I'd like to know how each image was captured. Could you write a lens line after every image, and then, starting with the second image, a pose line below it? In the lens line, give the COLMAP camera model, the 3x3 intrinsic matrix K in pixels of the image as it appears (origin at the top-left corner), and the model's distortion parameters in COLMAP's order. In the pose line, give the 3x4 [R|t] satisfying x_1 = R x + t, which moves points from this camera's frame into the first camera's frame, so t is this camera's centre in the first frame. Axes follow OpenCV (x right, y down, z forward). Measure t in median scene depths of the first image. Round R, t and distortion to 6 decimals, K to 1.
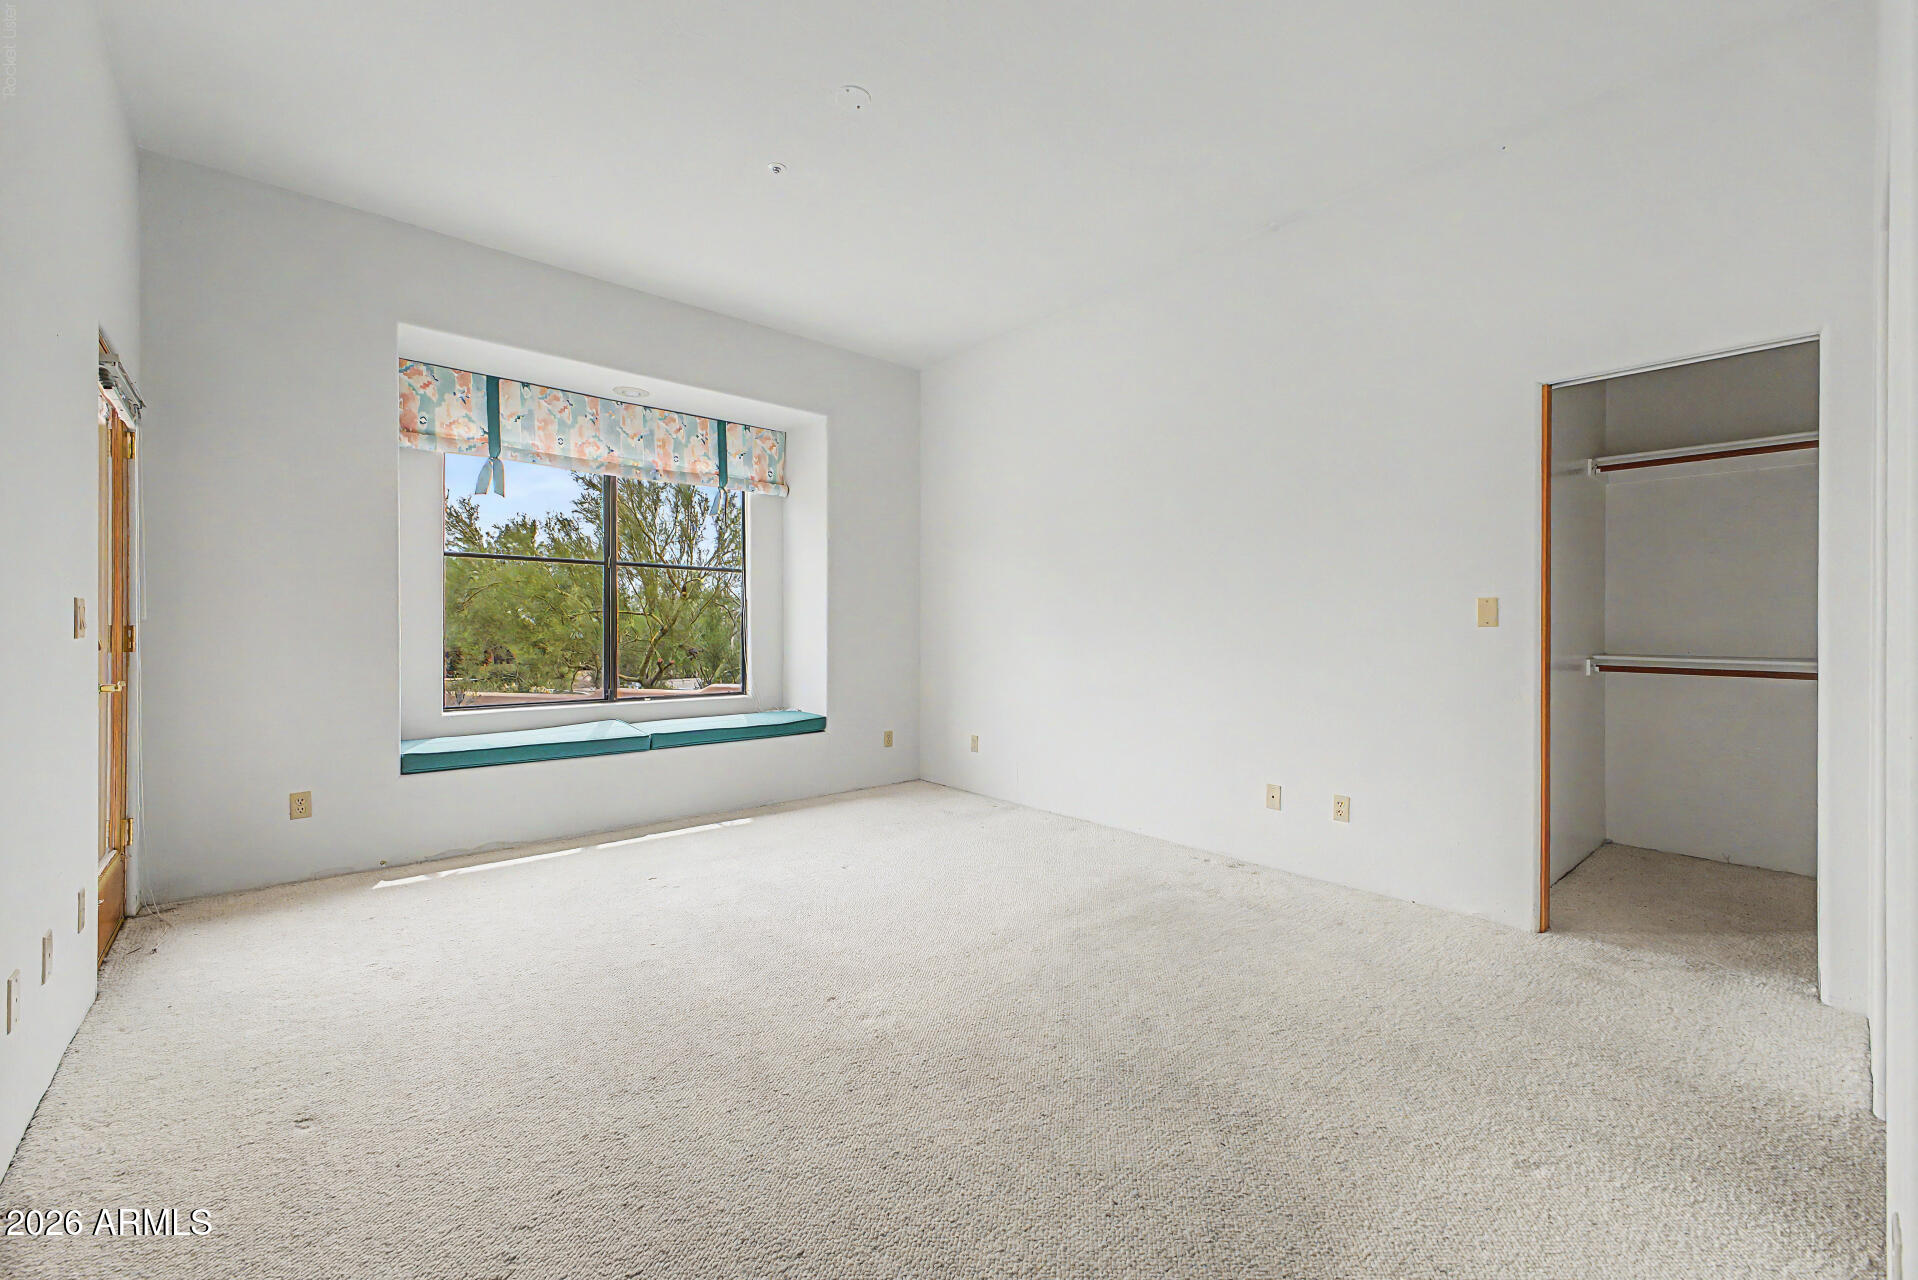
lens RADIAL K [[771.5, 0, 957.7], [0, 771.5, 631.9], [0, 0, 1]] dist [-0.000879, -0.000102]
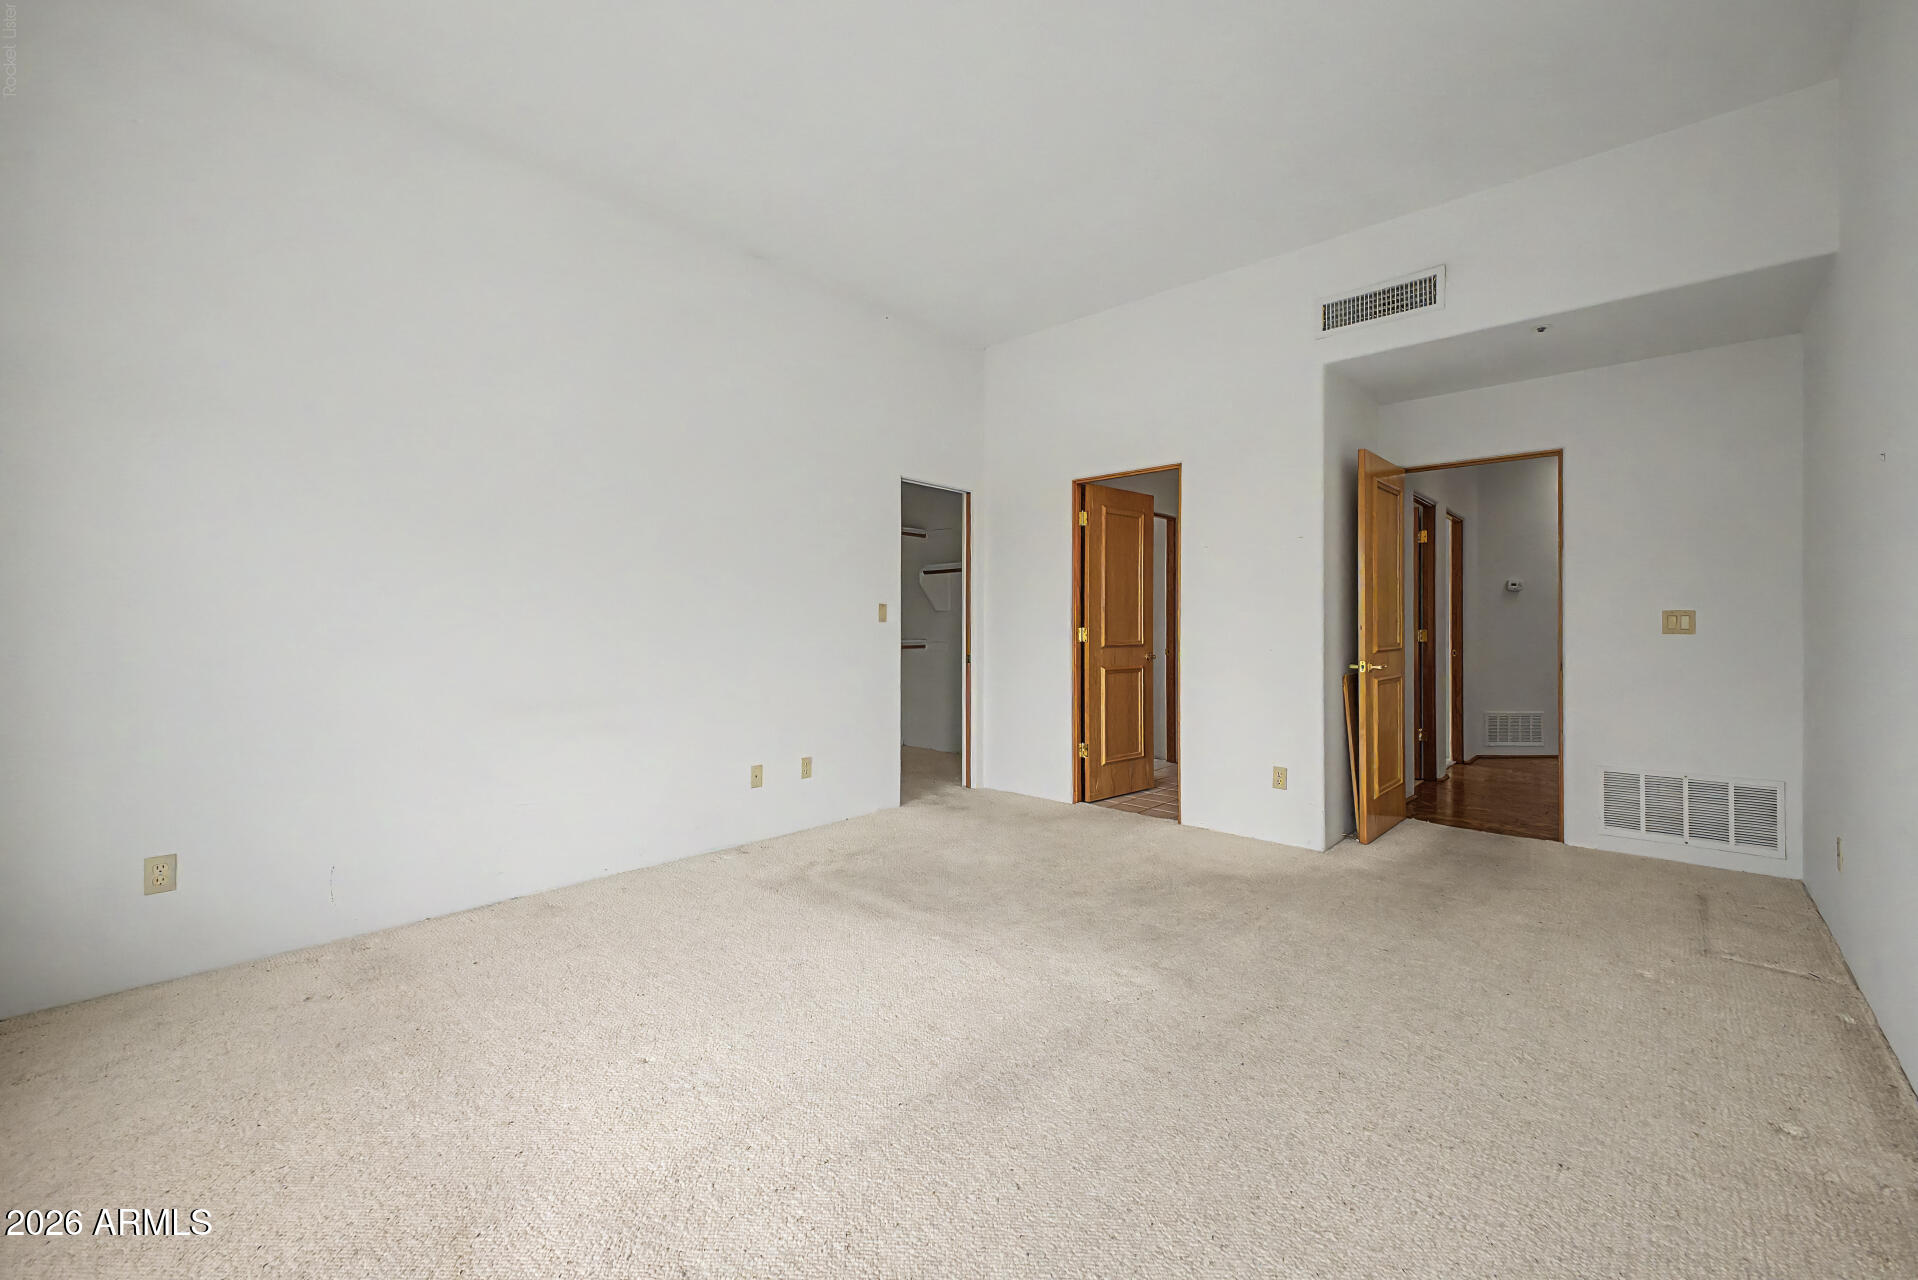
lens RADIAL K [[771.5, 0, 957.7], [0, 771.5, 631.9], [0, 0, 1]] dist [-0.000879, -0.000102]
pose [[-0.139501, -0.008645, 0.990184, -0.875469], [0.004094, 0.999948, 0.009307, -0.000637], [-0.990213, 0.005352, -0.139458, 1.067772]]
